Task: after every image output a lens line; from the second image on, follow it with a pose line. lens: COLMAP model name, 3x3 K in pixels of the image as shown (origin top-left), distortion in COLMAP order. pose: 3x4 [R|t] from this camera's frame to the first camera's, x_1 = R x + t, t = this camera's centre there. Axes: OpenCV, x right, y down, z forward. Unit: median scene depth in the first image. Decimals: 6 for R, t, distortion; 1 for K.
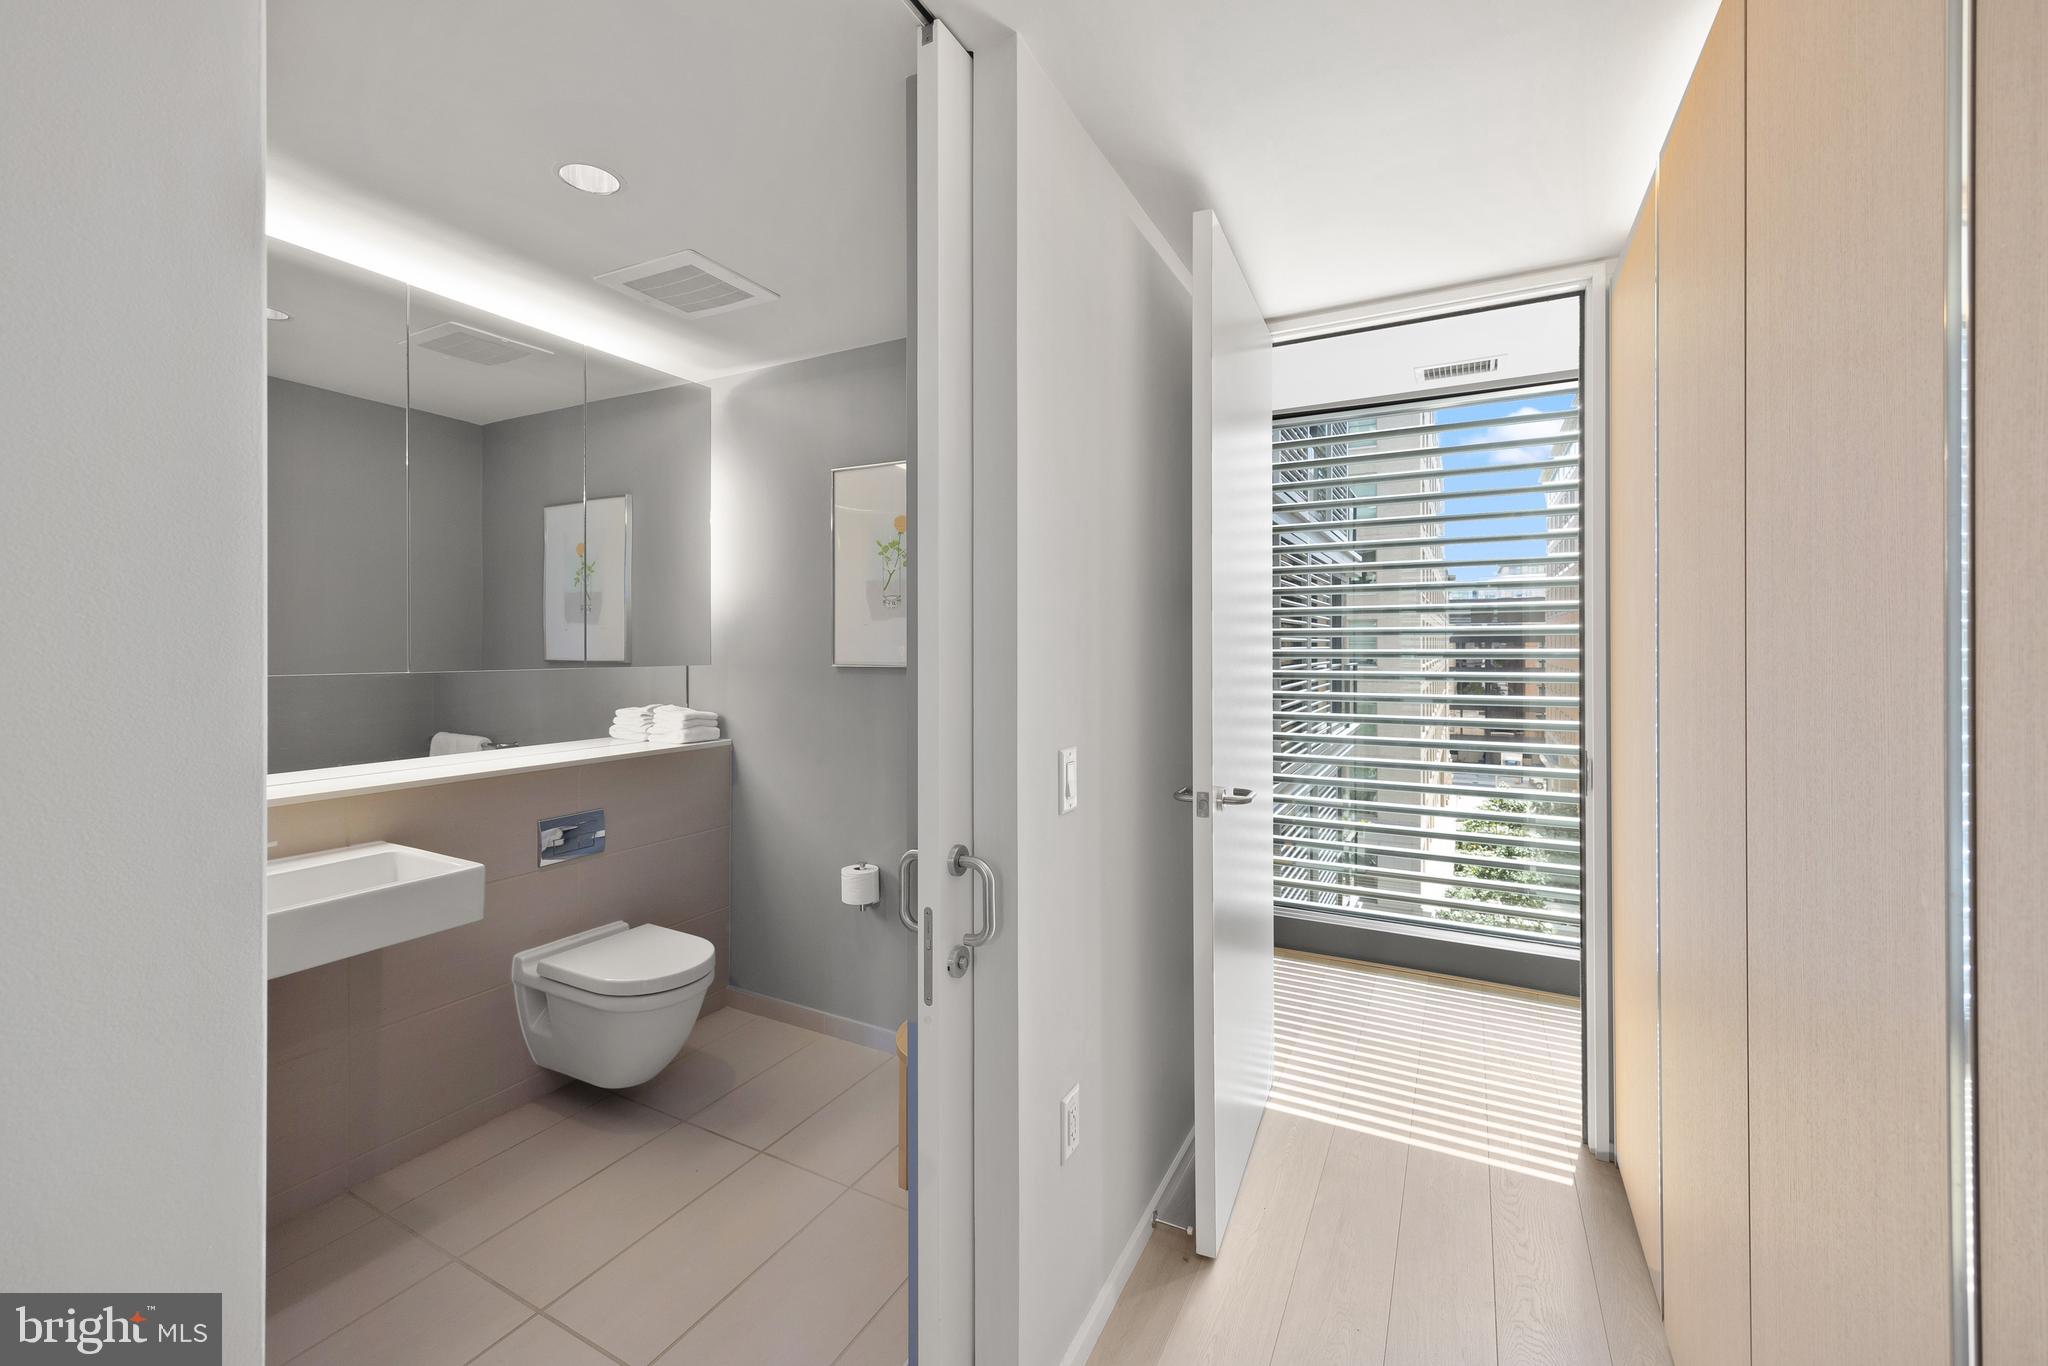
lens RADIAL K [[833.1, 0, 1009.9], [0, 833.1, 669.8], [0, 0, 1]] dist [0.001308, -0.000511]
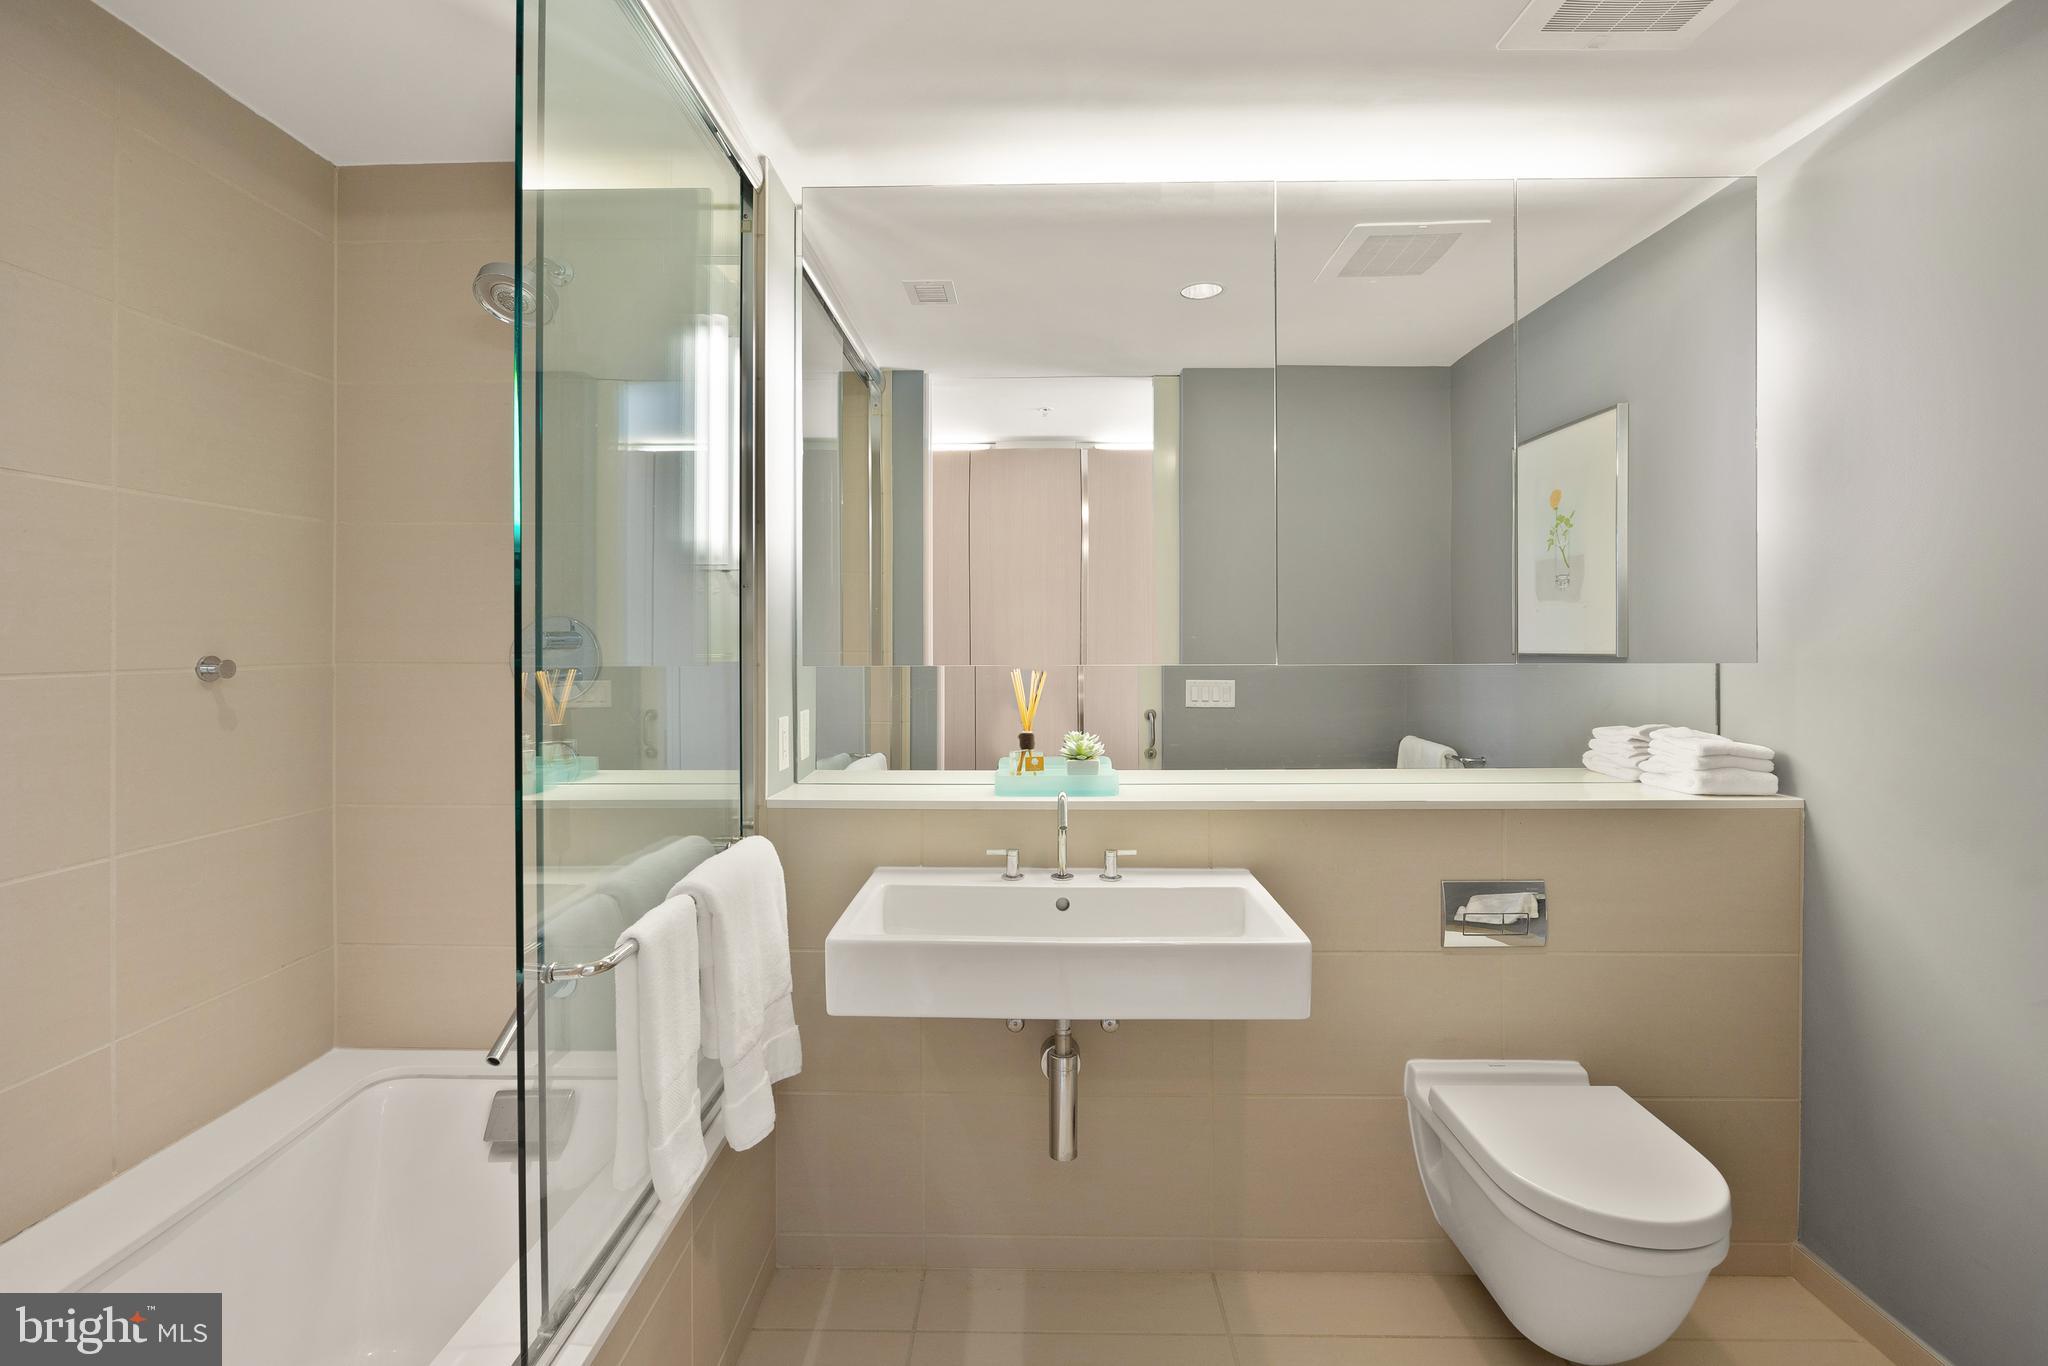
lens RADIAL K [[918.2, 0, 1019.1], [0, 918.2, 641.9], [0, 0, 1]] dist [-0.001090, -0.000645]
pose [[0.459777, -0.003820, -0.888026, -0.034637], [-0.019361, 0.999710, -0.014324, -0.001158], [0.887823, 0.023779, 0.459570, 0.260575]]
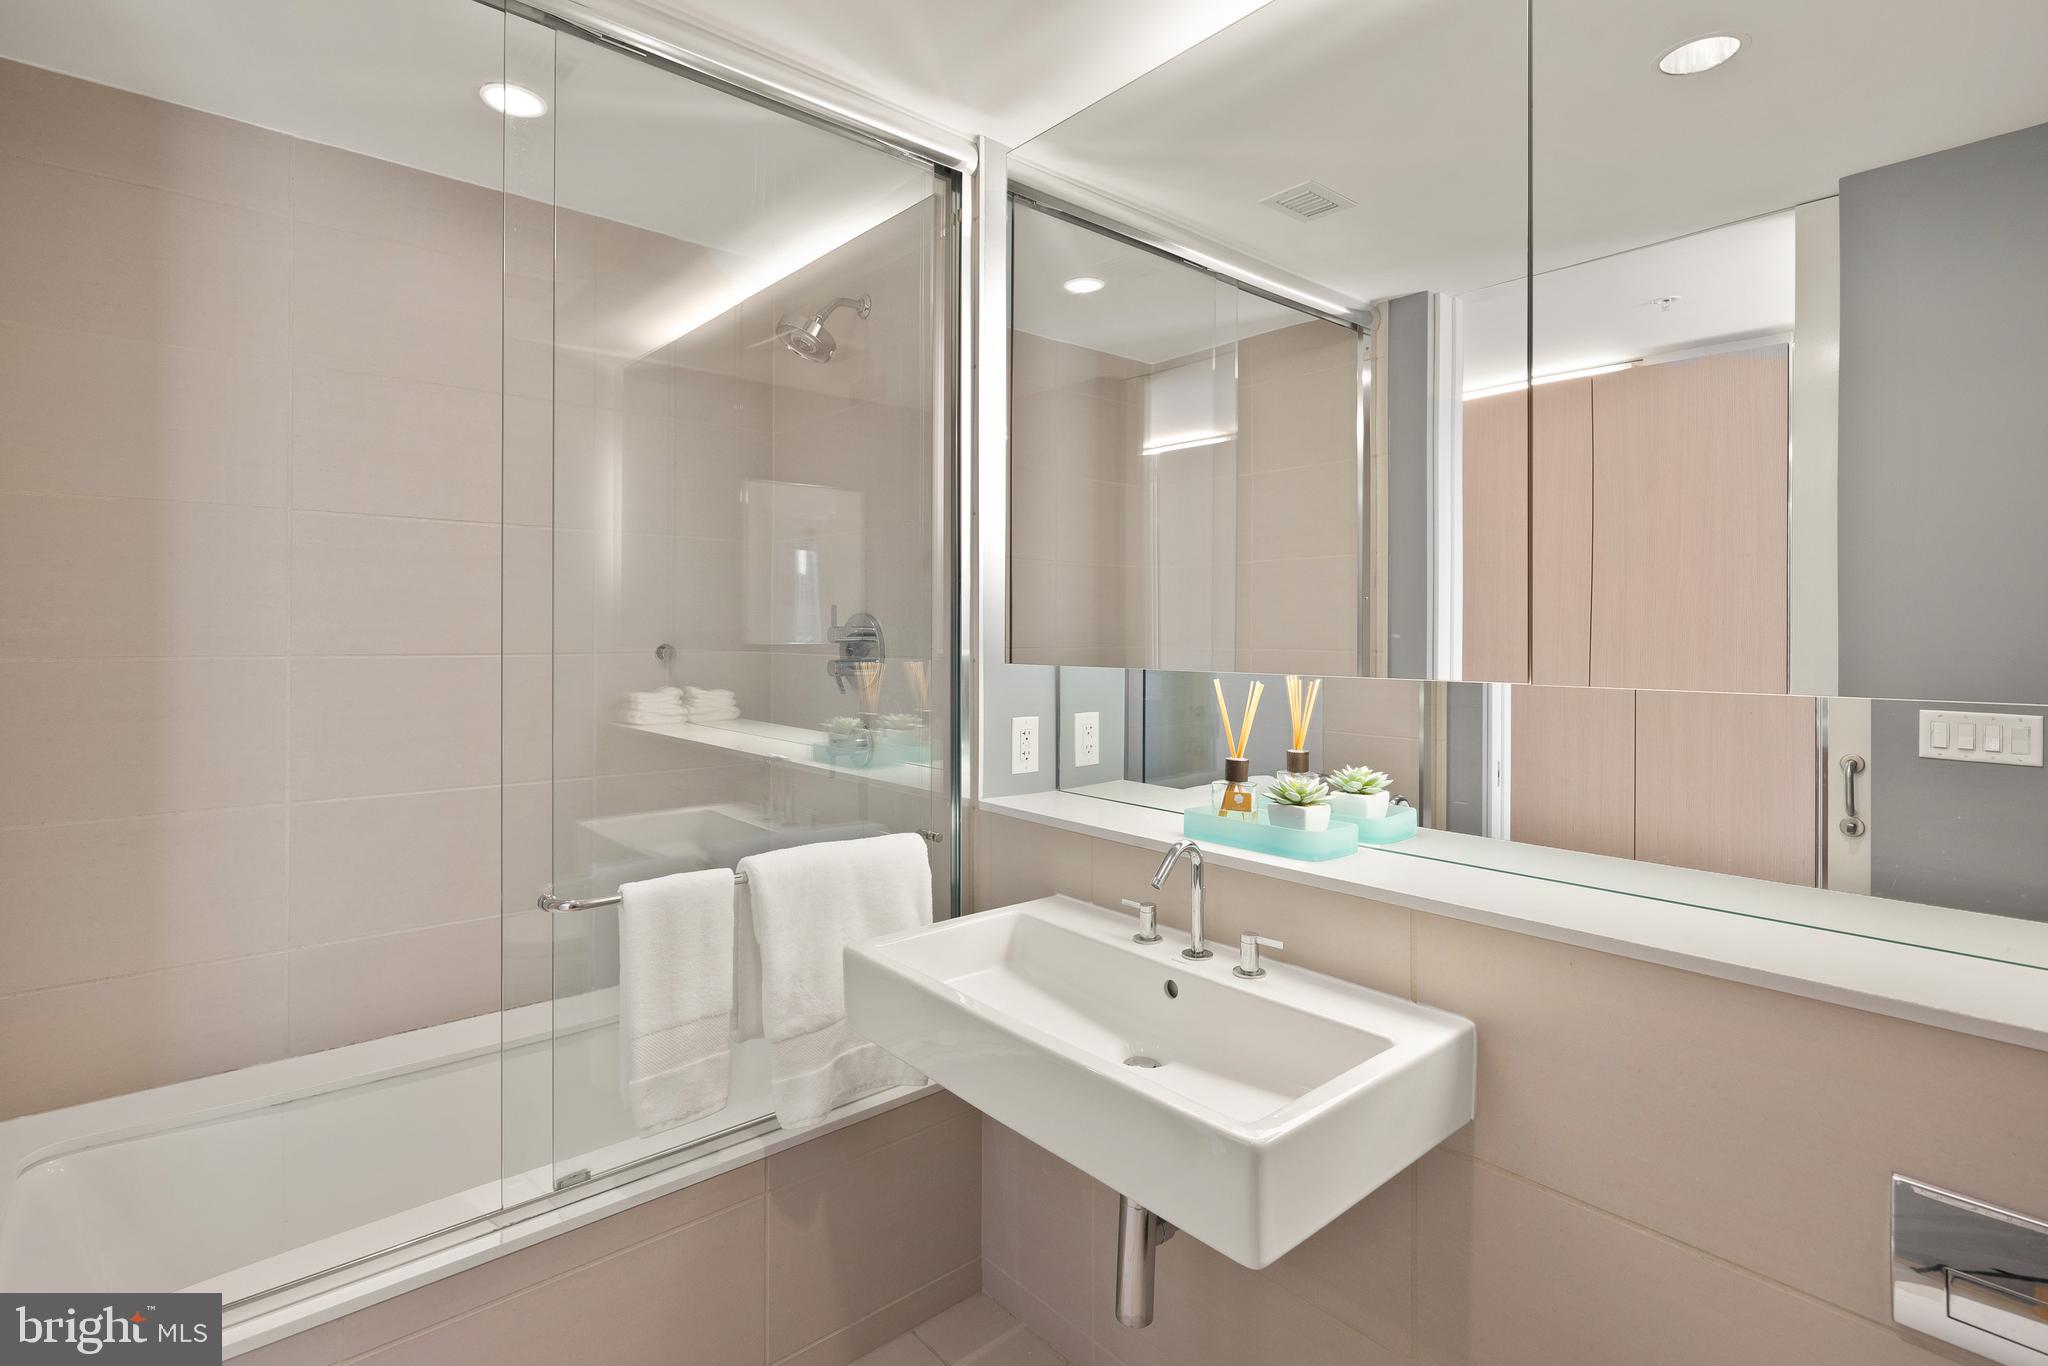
lens RADIAL K [[988.1, 0, 1025.1], [0, 988.1, 634.3], [0, 0, 1]] dist [-0.004079, -0.000690]
pose [[-0.348545, -0.003815, -0.937284, -0.064026], [-0.031376, 0.999479, 0.007600, -0.012712], [0.936767, 0.032058, -0.348483, 0.585256]]
